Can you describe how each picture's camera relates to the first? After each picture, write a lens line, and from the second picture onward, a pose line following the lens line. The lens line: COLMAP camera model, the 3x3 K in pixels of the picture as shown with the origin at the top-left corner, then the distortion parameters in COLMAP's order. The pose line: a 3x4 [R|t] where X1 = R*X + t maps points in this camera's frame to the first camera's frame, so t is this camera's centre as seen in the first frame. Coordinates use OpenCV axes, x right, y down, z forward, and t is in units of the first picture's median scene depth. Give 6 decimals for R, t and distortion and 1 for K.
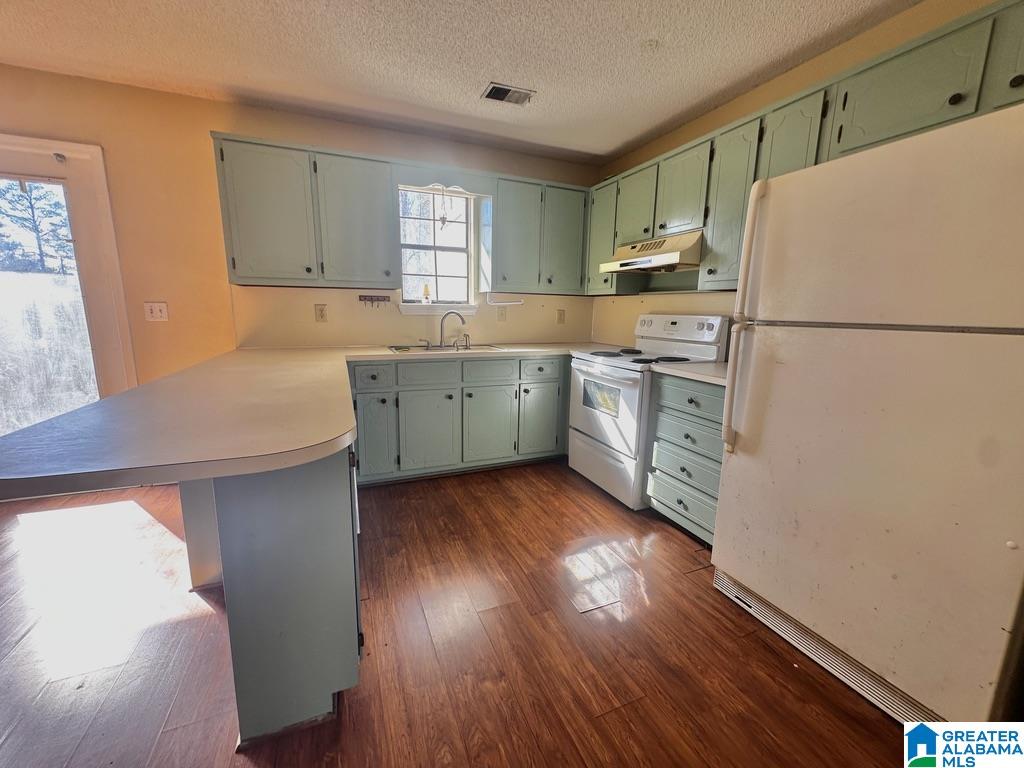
lens RADIAL K [[407.7, 0, 512.0], [0, 407.7, 384.0], [0, 0, 1]] dist [-0.001555, -0.000033]
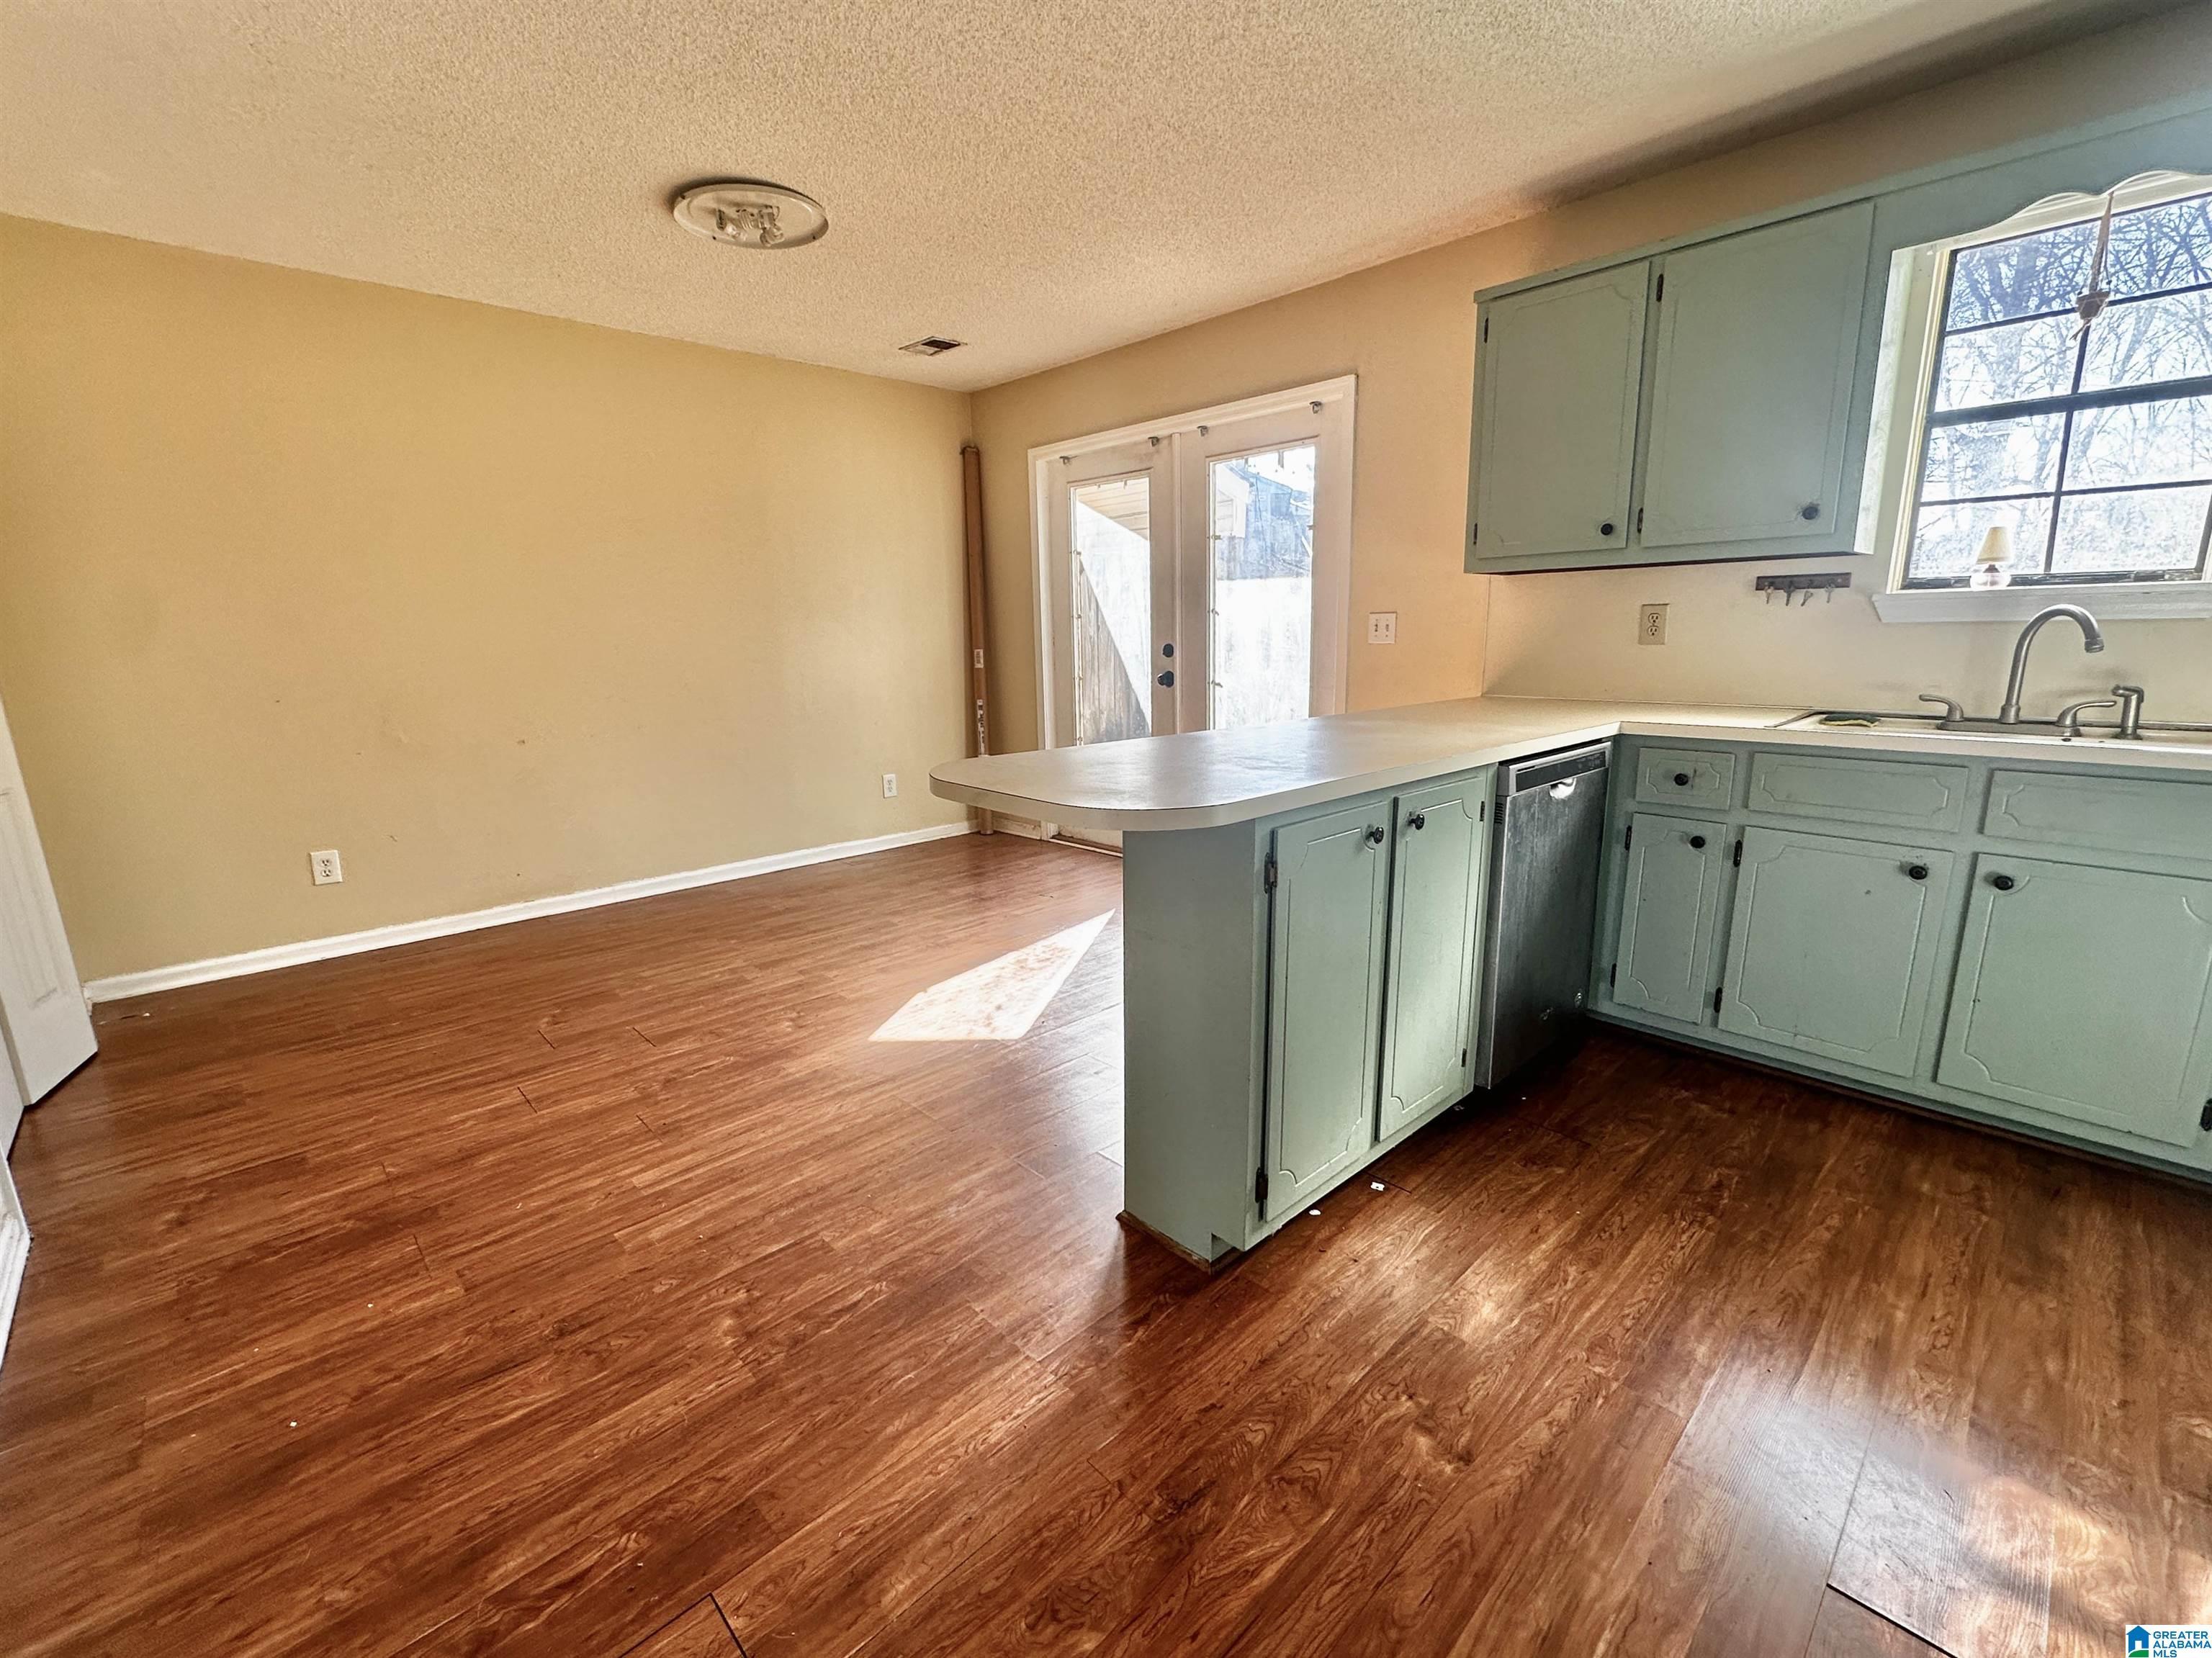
lens RADIAL K [[950.8, 0, 1106.0], [0, 950.8, 829.0], [0, 0, 1]] dist [-0.001682, -0.000089]
pose [[0.355024, 0.174491, -0.918428, 0.339409], [-0.142249, 0.981070, 0.131405, -0.010676], [0.923971, 0.083993, 0.373124, 0.112859]]
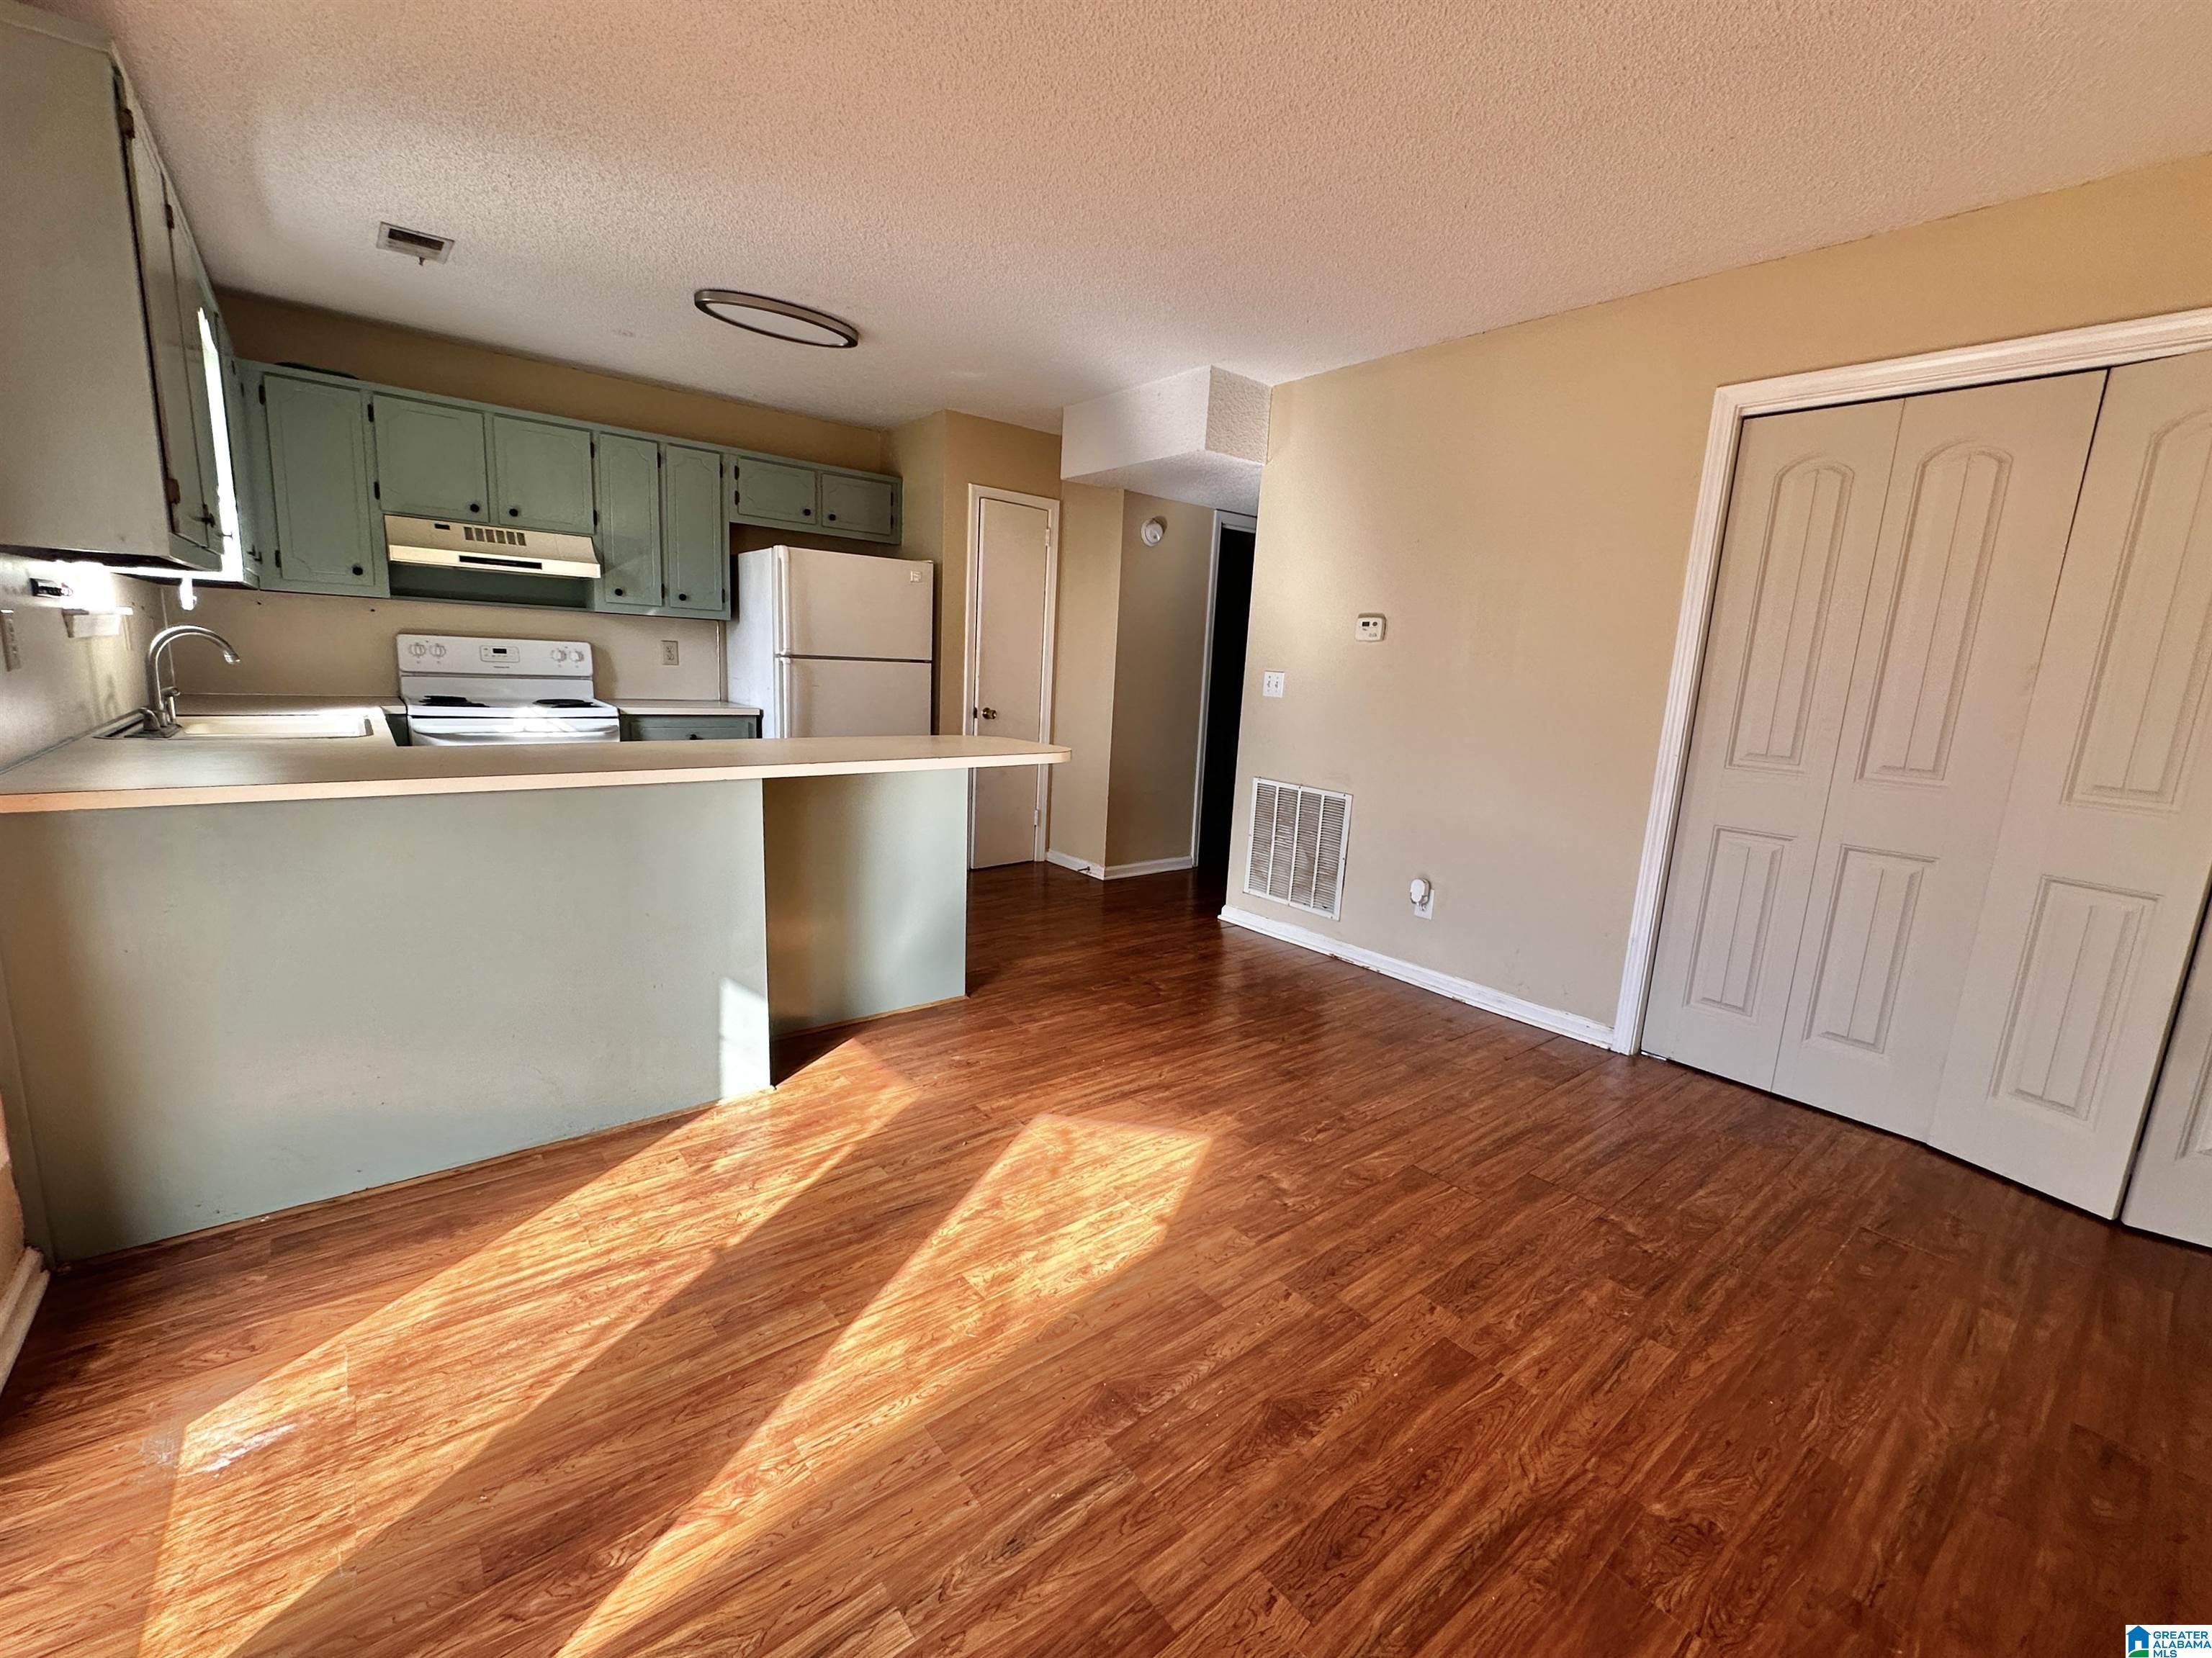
lens RADIAL K [[920.8, 0, 1106.0], [0, 920.8, 829.0], [0, 0, 1]] dist [-0.002949, -0.000439]
pose [[-0.277612, -0.203250, 0.938947, -1.491546], [0.118158, 0.962719, 0.243331, -0.128199], [-0.953399, 0.178496, -0.243247, 0.512154]]
